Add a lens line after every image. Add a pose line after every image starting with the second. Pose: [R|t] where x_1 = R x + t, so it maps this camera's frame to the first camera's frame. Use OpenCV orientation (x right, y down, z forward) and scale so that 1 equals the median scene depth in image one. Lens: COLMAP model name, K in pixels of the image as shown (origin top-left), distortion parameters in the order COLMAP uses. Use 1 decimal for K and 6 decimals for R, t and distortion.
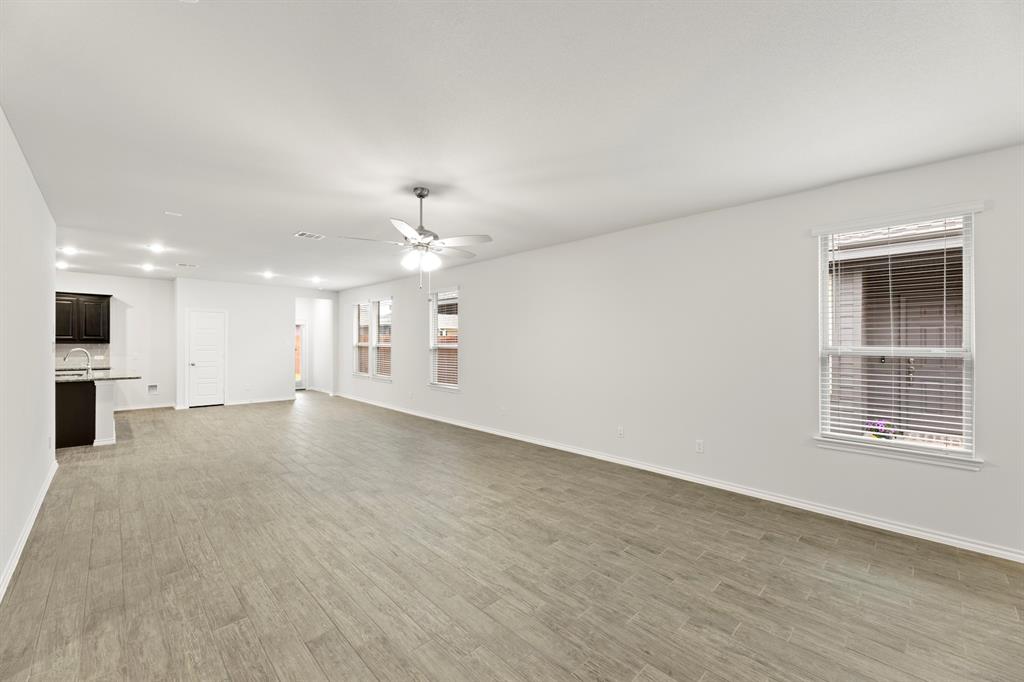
lens RADIAL K [[406.1, 0, 517.5], [0, 406.1, 340.7], [0, 0, 1]] dist [0.001378, 0.000198]
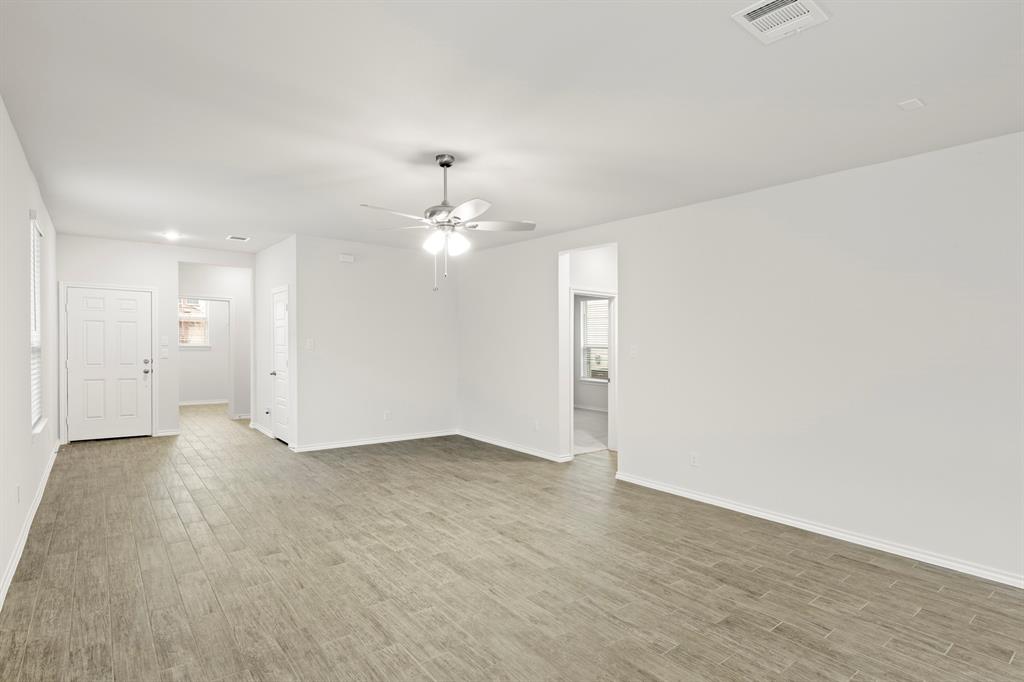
lens RADIAL K [[525.5, 0, 527.0], [0, 525.5, 344.8], [0, 0, 1]] dist [0.001716, 0.000451]
pose [[-0.995409, -0.021837, 0.093192, -0.491306], [-0.021967, 0.999759, -0.000370, 0.011807], [-0.093161, -0.002416, -0.995648, 2.058091]]
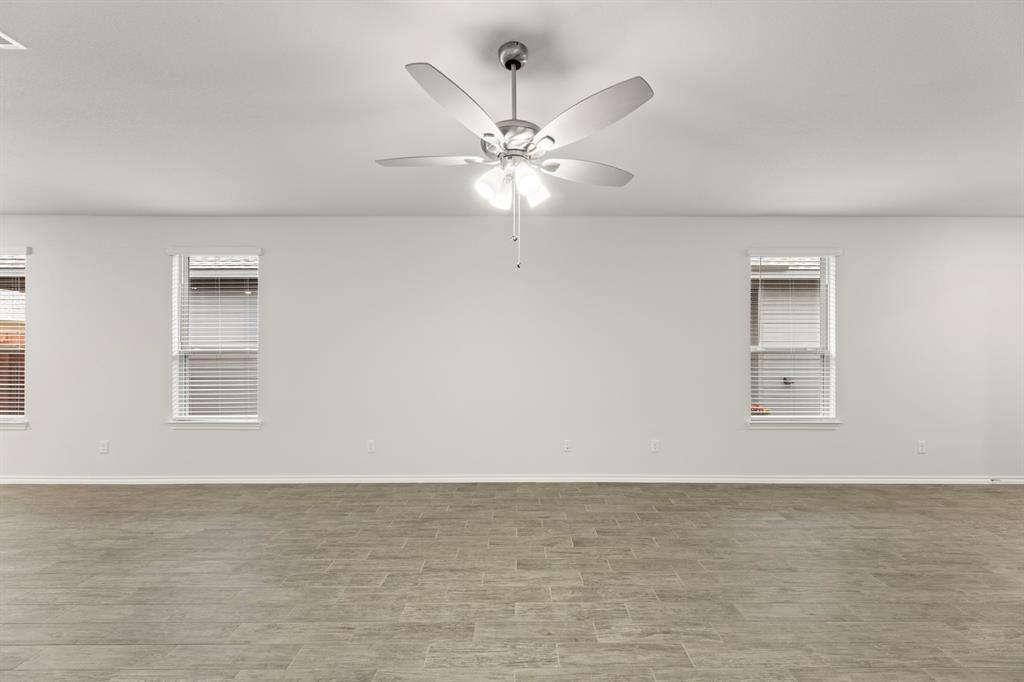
lens RADIAL K [[406.1, 0, 517.5], [0, 406.1, 340.7], [0, 0, 1]] dist [0.001378, 0.000198]
pose [[0.704580, 0.001882, 0.709622, -0.608008], [-0.002055, 0.999998, -0.000612, -0.001282], [-0.709621, -0.001027, 0.704582, 0.627003]]
